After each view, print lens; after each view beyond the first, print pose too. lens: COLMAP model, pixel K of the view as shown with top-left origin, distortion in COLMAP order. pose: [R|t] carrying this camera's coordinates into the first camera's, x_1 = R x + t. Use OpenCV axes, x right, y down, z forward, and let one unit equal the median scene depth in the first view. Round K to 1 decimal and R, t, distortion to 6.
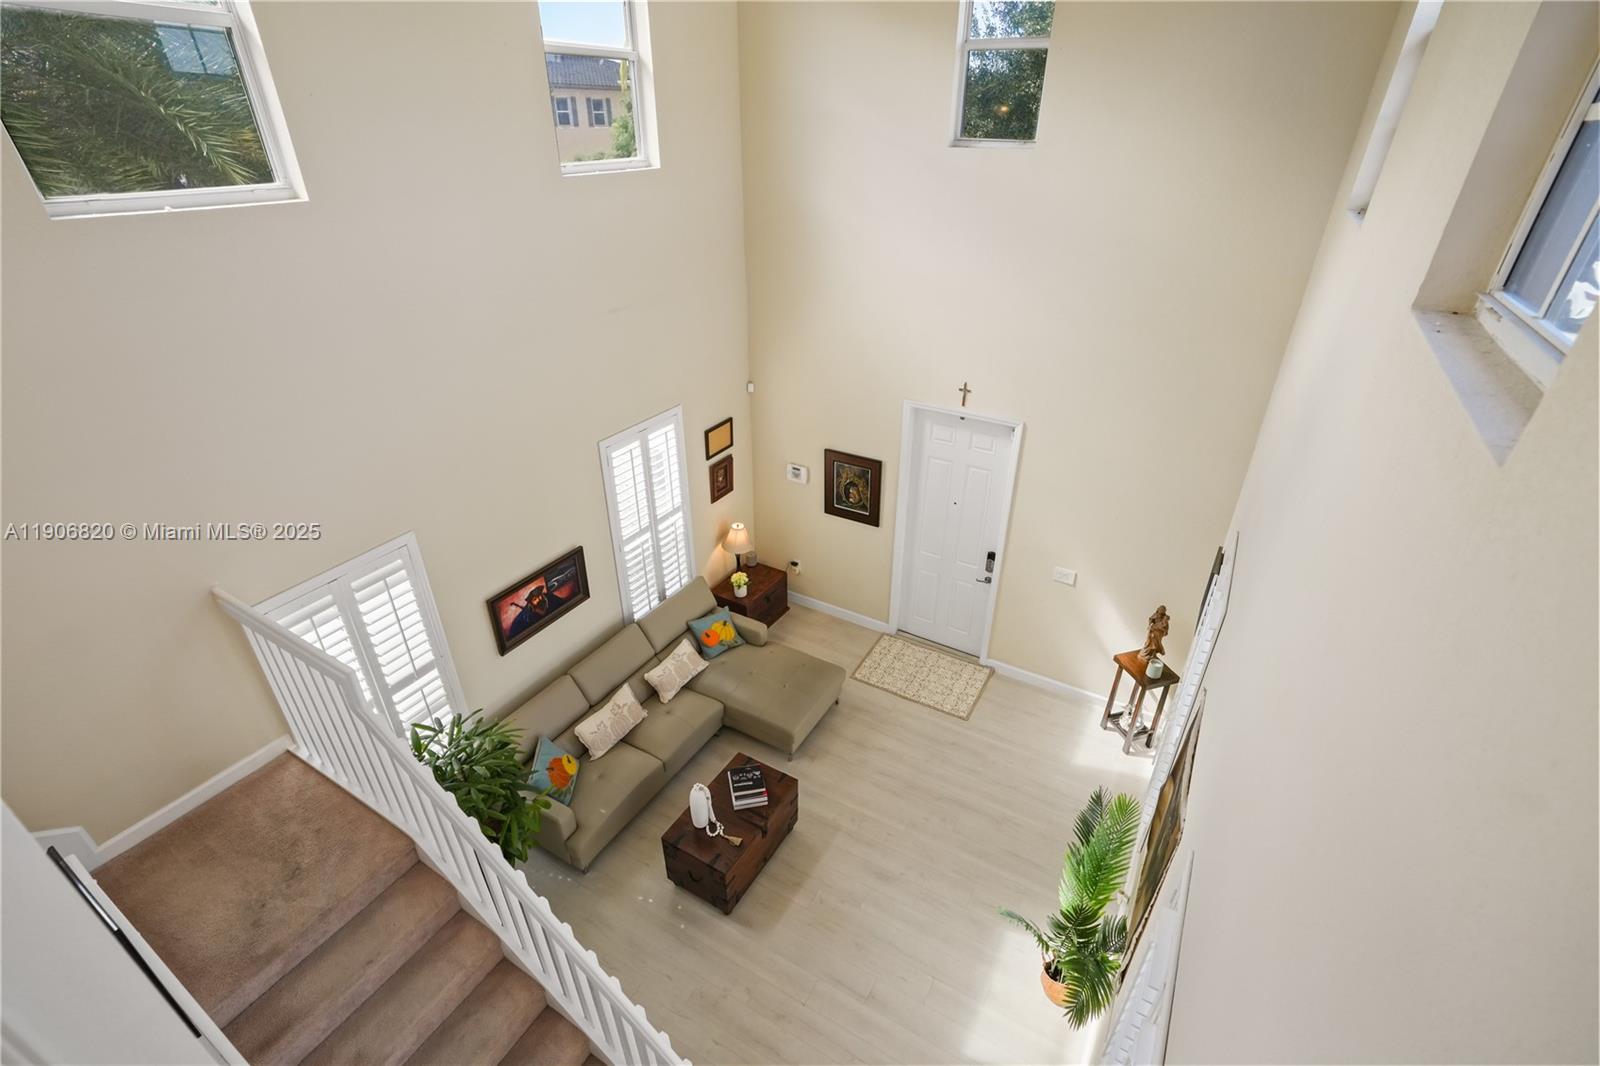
lens RADIAL K [[736.7, 0, 809.2], [0, 736.7, 534.1], [0, 0, 1]] dist [-0.055051, 0.027681]
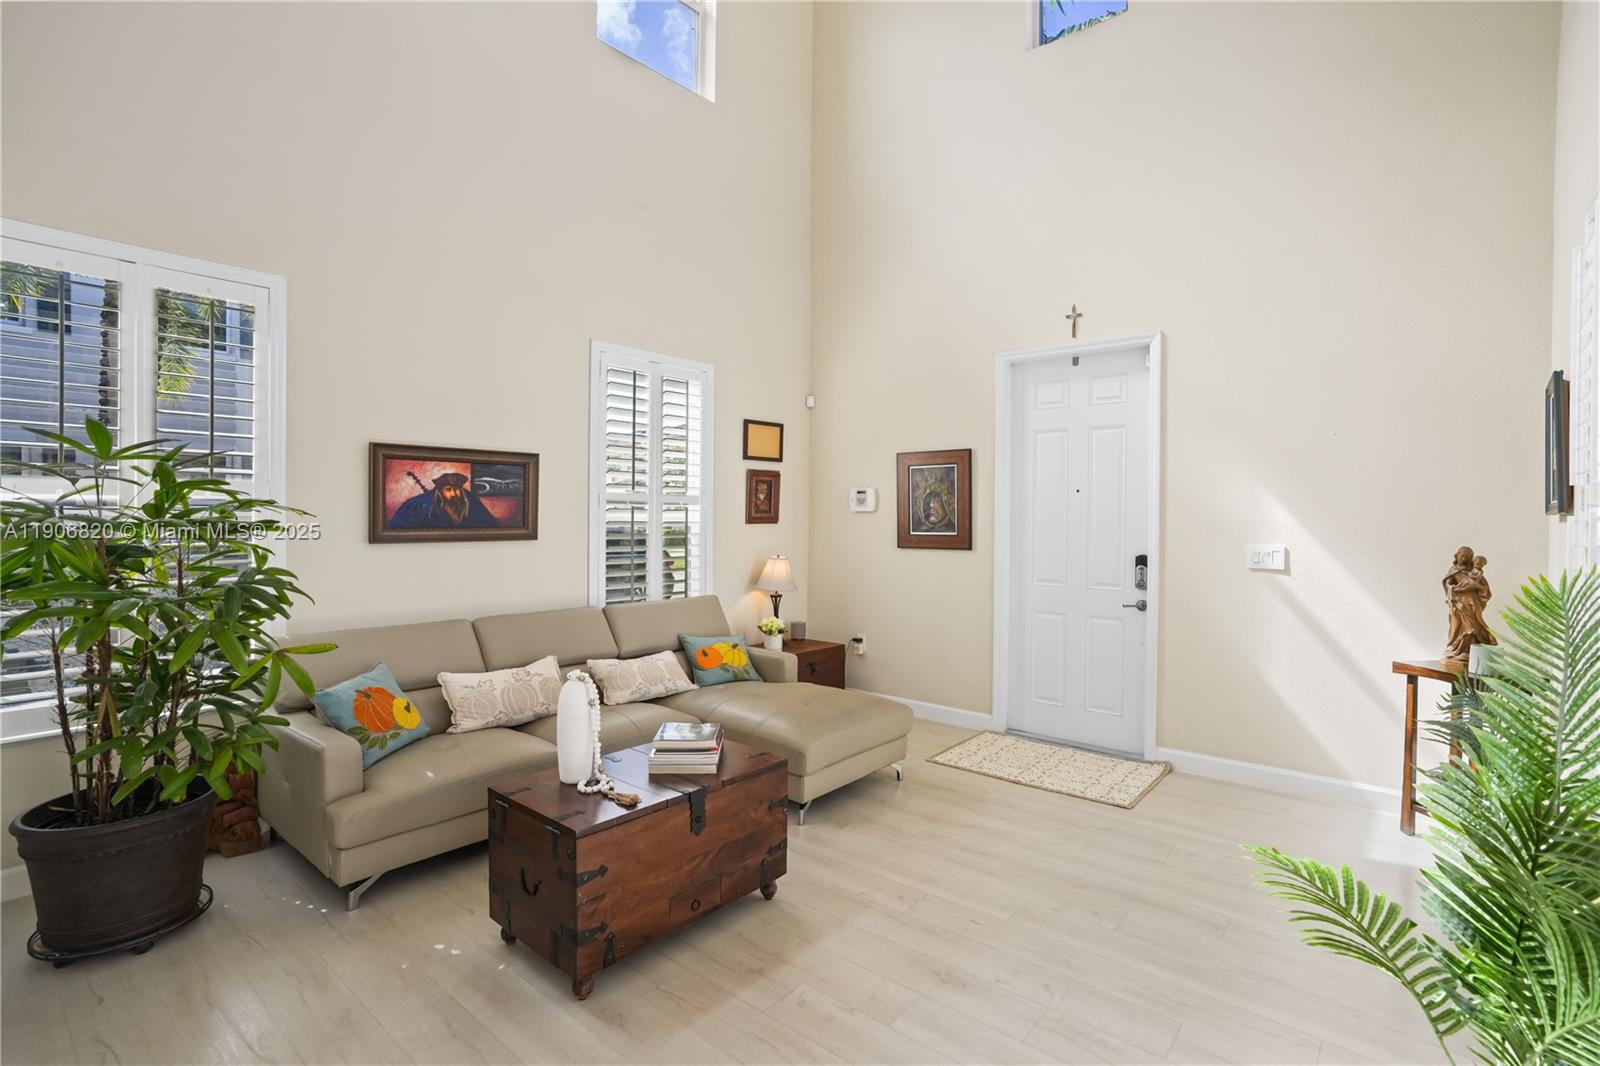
lens RADIAL K [[752.6, 0, 816.2], [0, 752.6, 529.9], [0, 0, 1]] dist [-0.048467, 0.024869]
pose [[0.986100, 0.004263, -0.166098, 0.071575], [-0.084258, 0.874427, -0.477784, 0.349753], [0.143204, 0.485138, 0.862632, 0.368431]]
